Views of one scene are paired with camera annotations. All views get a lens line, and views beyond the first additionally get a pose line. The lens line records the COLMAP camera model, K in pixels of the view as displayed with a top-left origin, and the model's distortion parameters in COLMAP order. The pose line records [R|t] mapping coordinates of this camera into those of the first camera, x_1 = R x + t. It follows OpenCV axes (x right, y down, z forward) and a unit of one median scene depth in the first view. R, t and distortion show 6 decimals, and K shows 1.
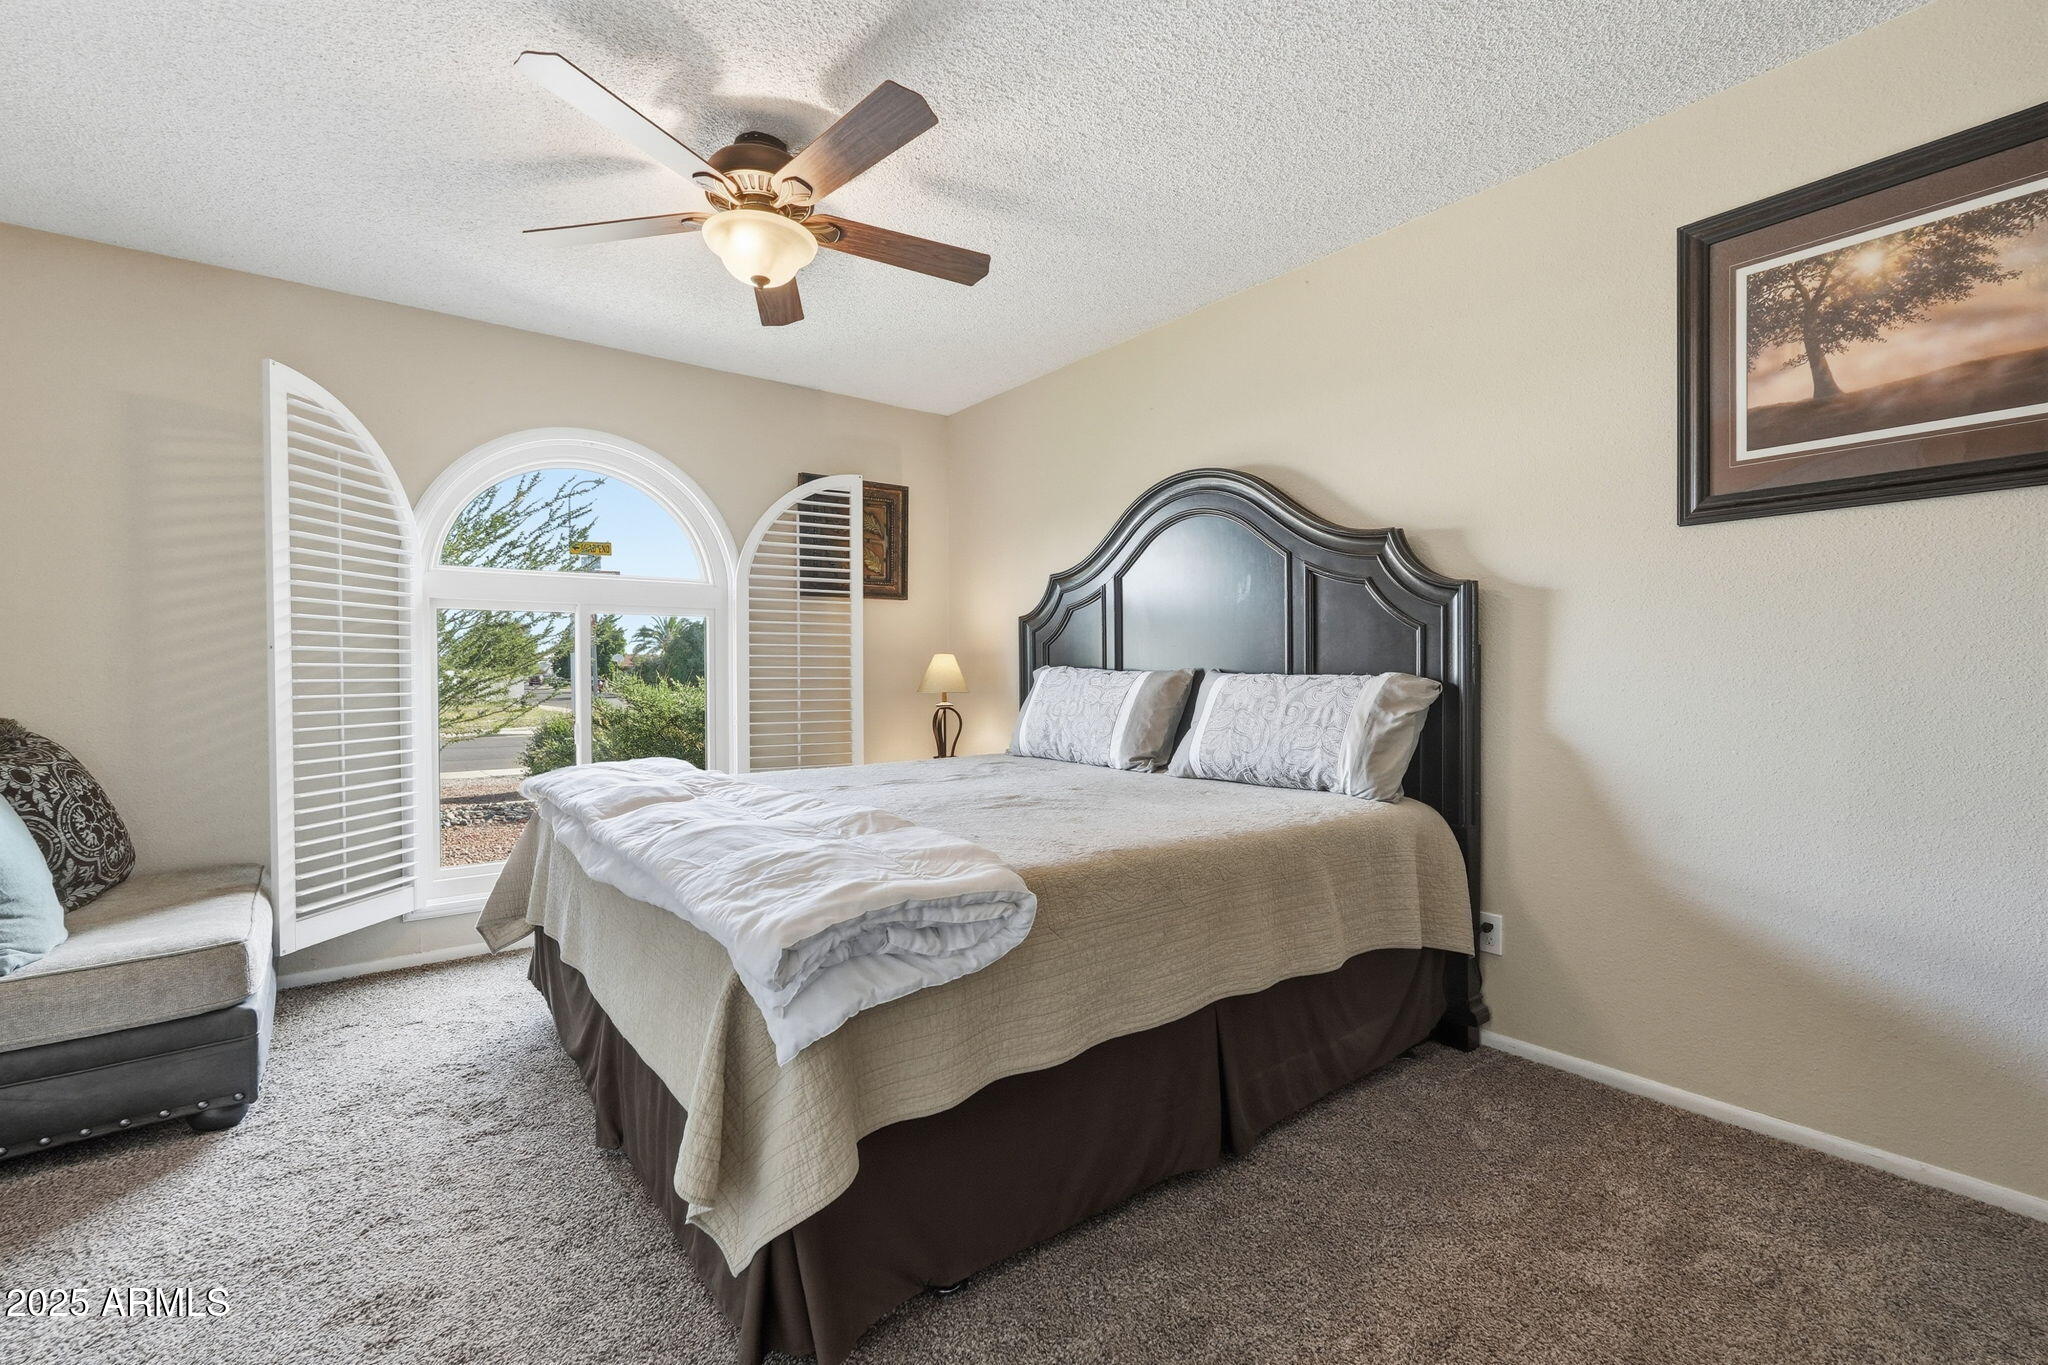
lens RADIAL K [[907.8, 0, 1024.0], [0, 907.8, 682.5], [0, 0, 1]] dist [-0.010890, 0.007612]
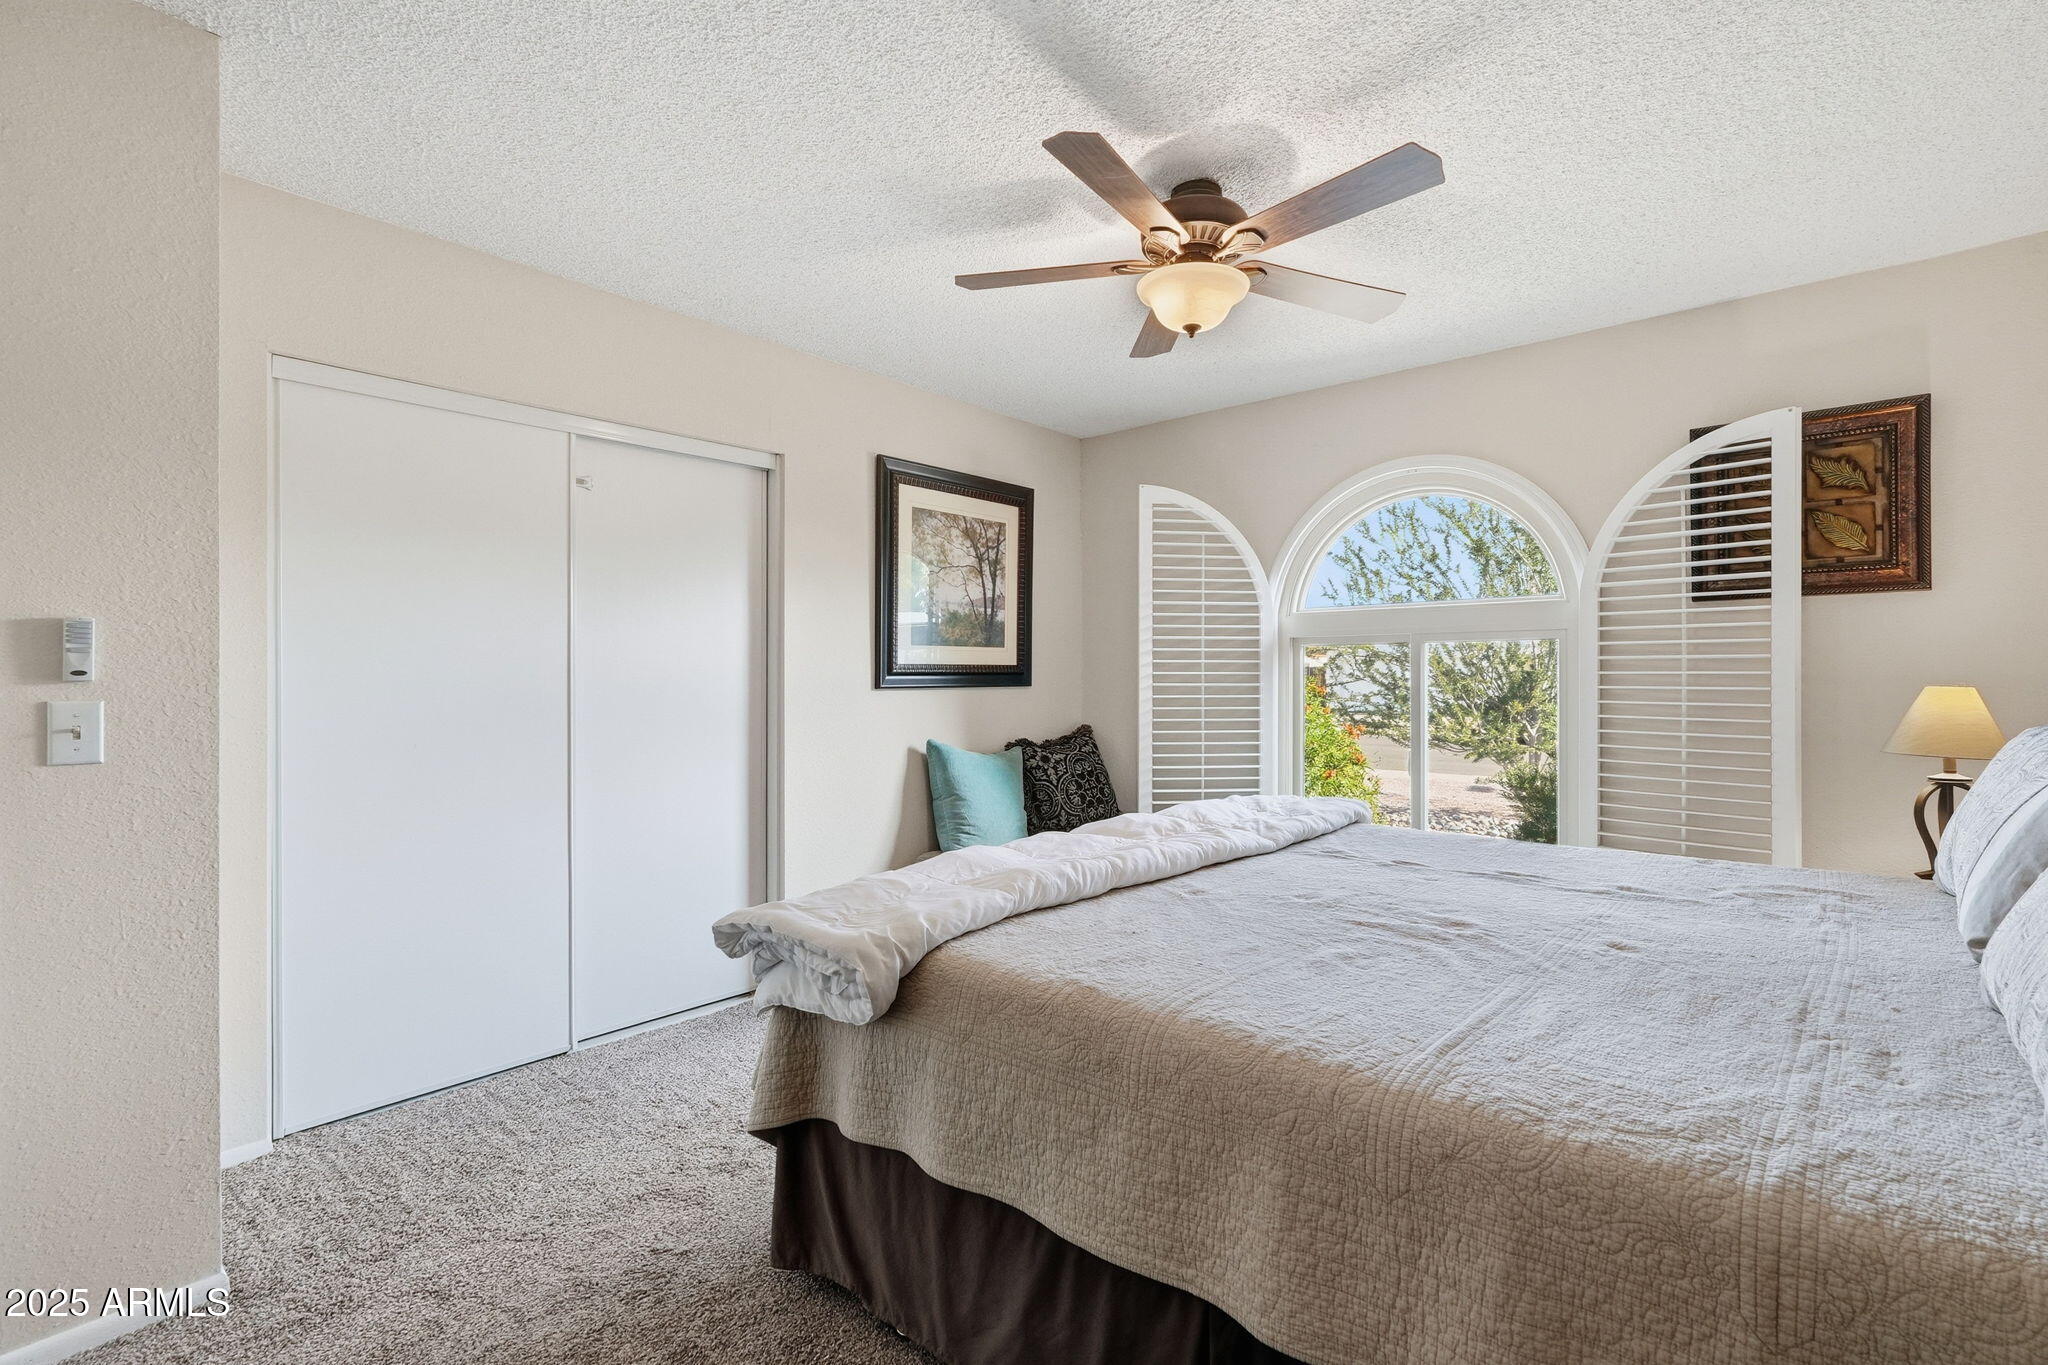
lens RADIAL K [[907.8, 0, 1024.0], [0, 907.8, 682.5], [0, 0, 1]] dist [-0.010890, 0.007612]
pose [[0.194283, 0.005158, -0.980932, 0.344785], [-0.012484, 0.999918, 0.002785, -0.027886], [0.980866, 0.011705, 0.194331, 0.344935]]
